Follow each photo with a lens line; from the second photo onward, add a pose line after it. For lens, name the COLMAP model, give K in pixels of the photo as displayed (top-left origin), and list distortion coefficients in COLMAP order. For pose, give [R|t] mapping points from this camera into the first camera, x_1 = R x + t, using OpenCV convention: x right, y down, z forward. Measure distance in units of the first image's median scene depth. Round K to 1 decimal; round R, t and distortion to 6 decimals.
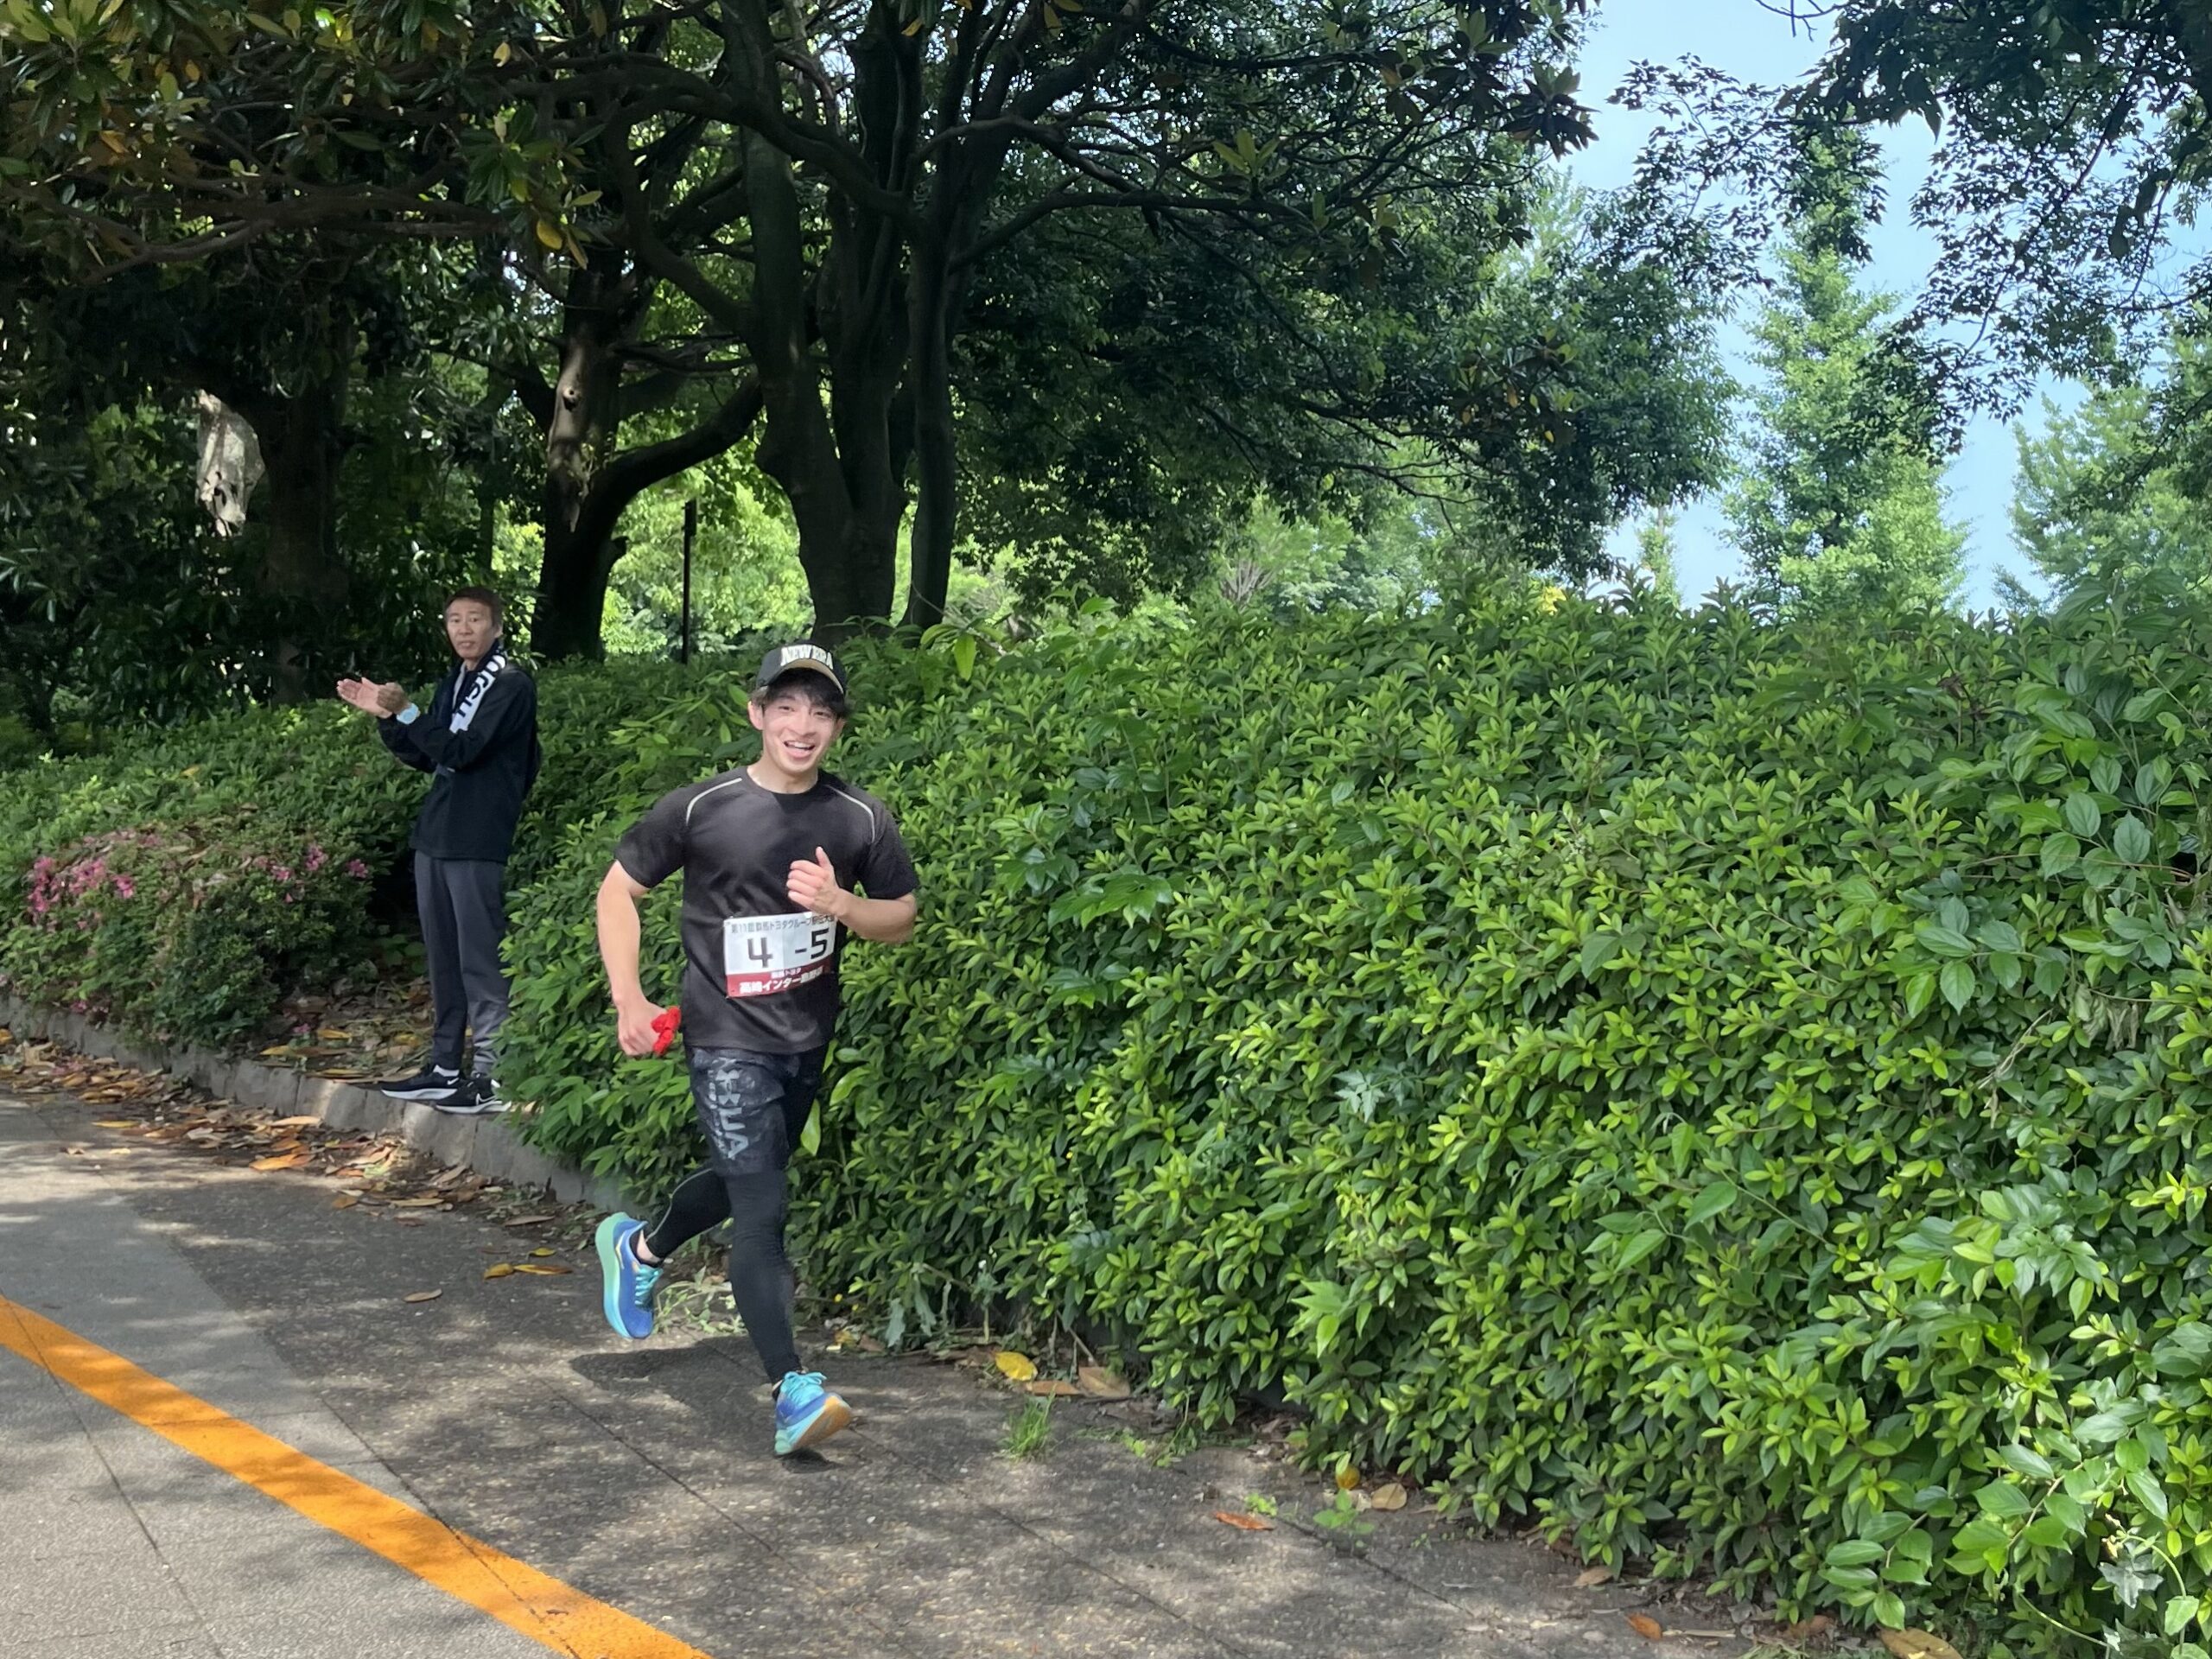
lens RADIAL K [[2509.9, 0, 1407.2], [0, 2509.9, 863.5], [0, 0, 1]] dist [0.107217, -0.212982]
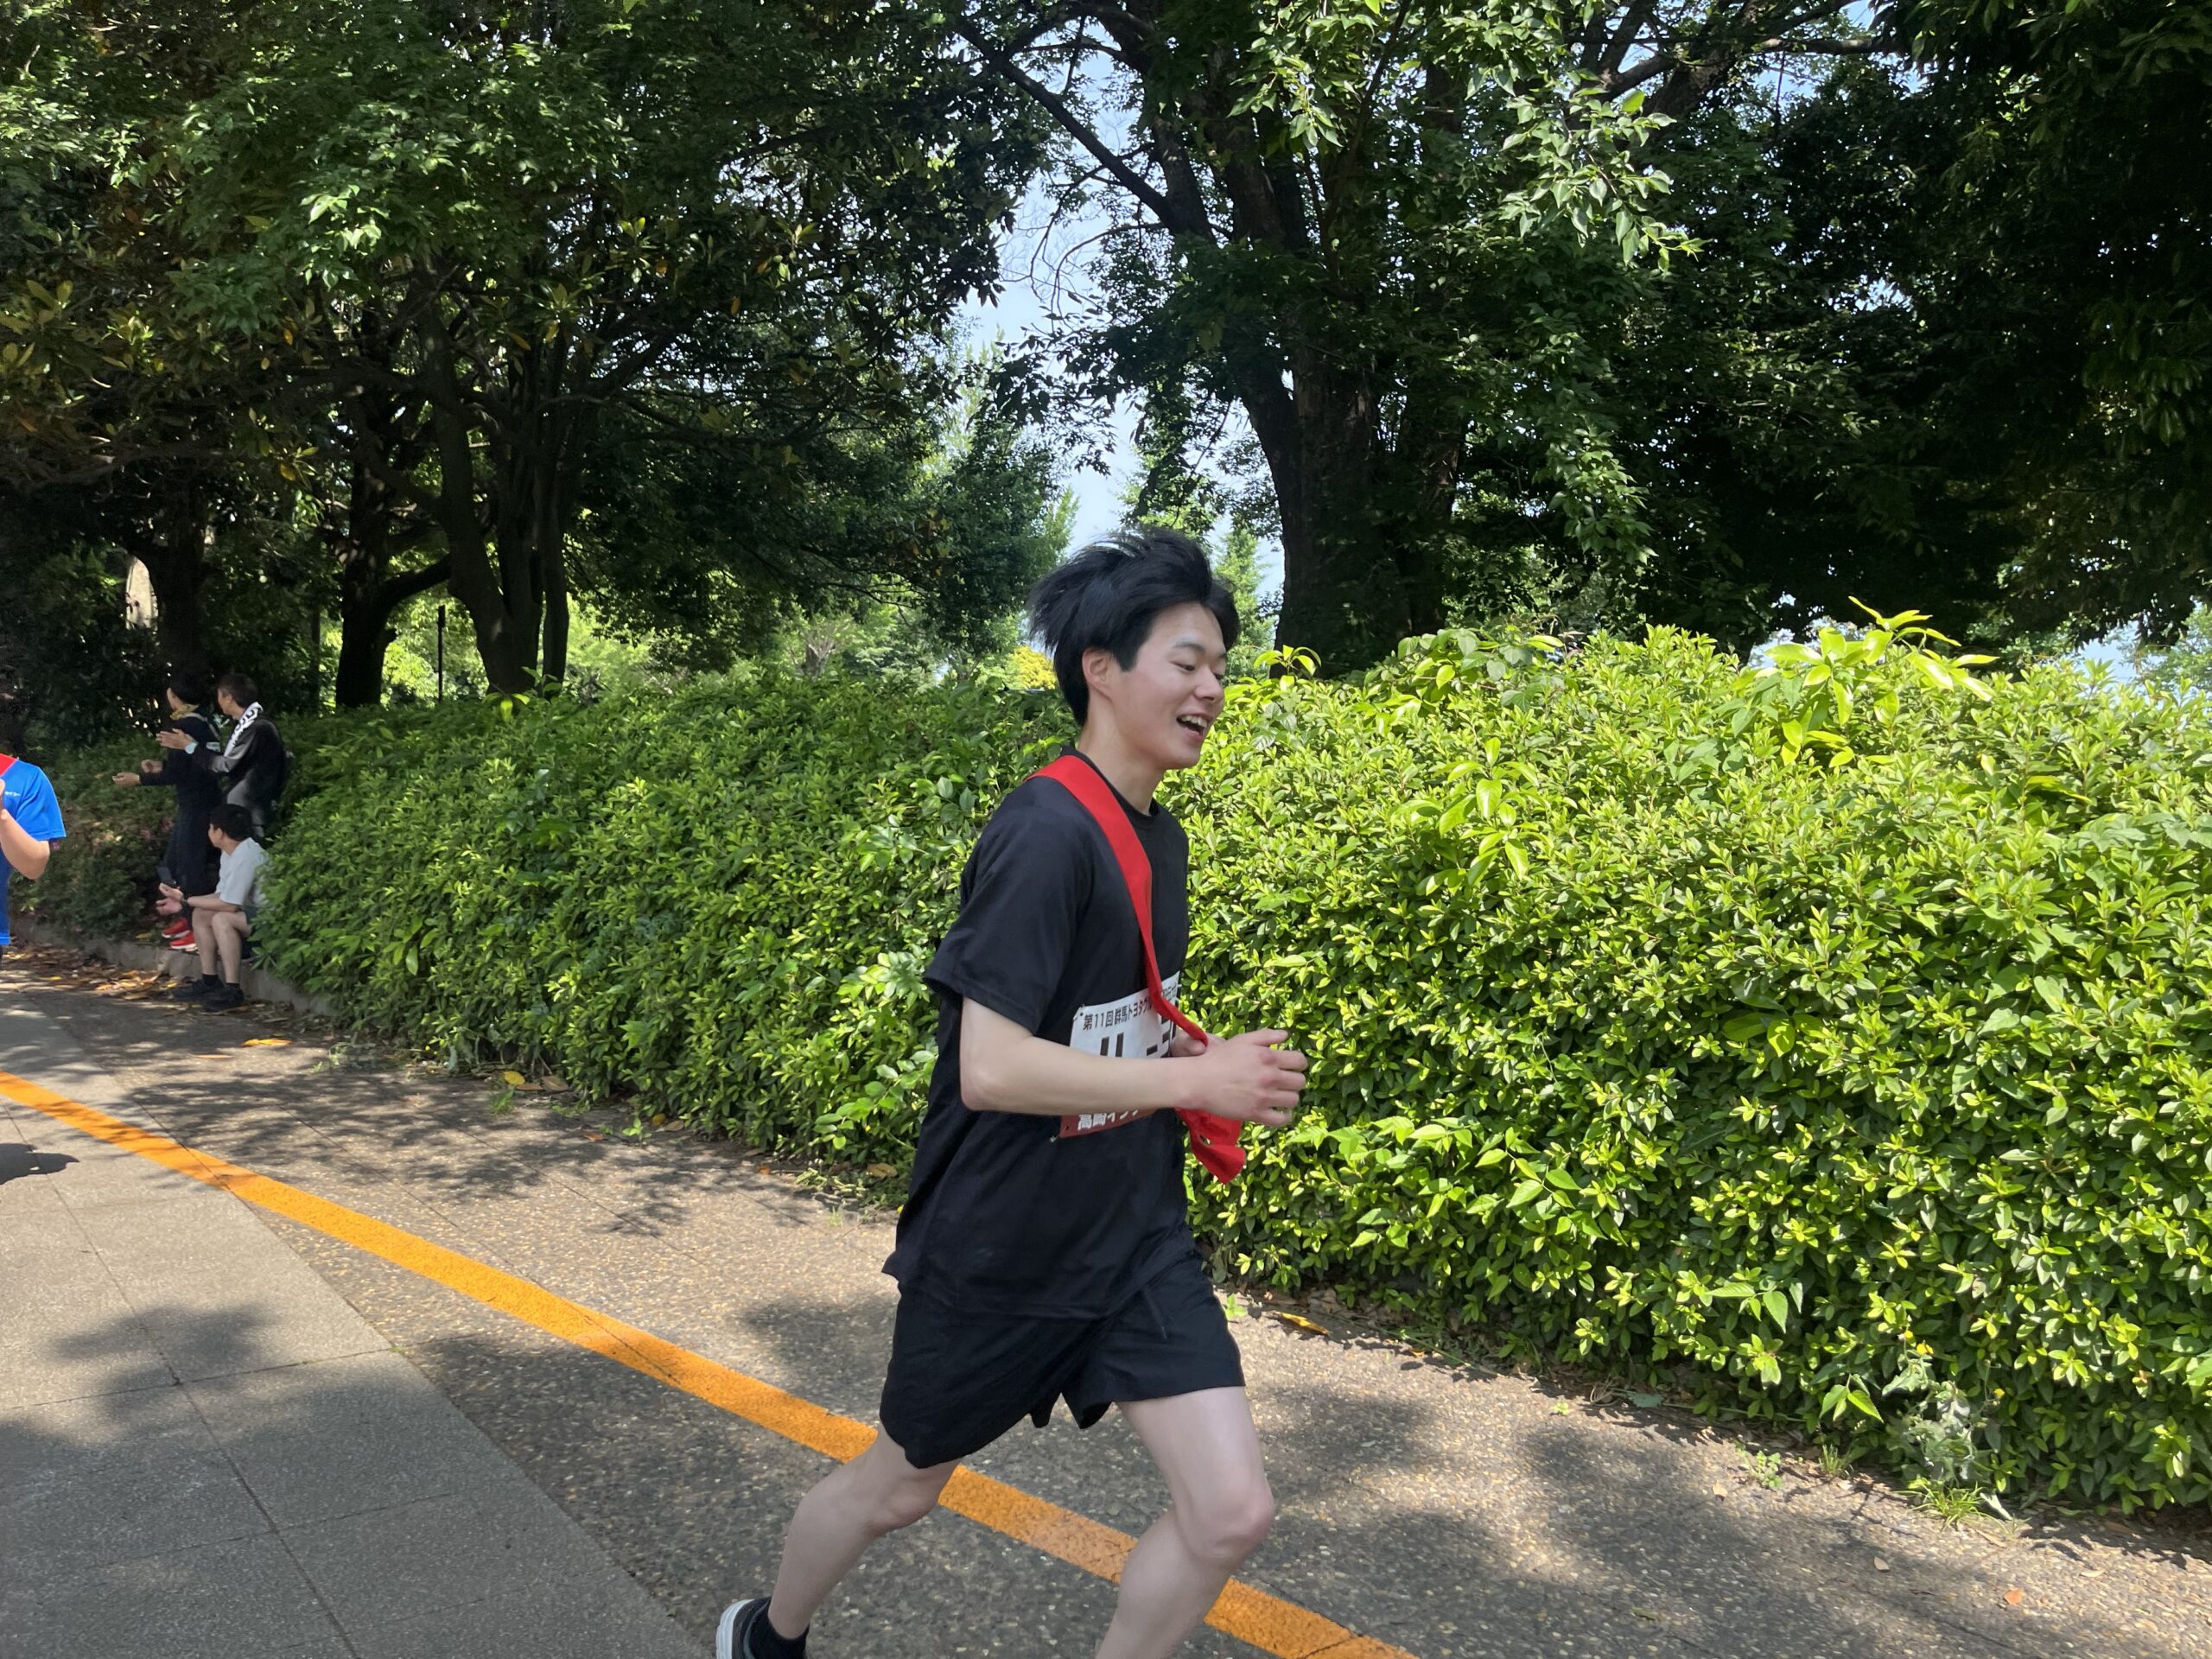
lens RADIAL K [[1647.3, 0, 1113.2], [0, 1647.3, 853.0], [0, 0, 1]] dist [0.040527, -0.053911]
pose [[0.996692, -0.013189, 0.080196, 0.225116], [0.012003, 0.999812, 0.015245, 0.012673], [-0.080382, -0.014232, 0.996663, -0.333274]]
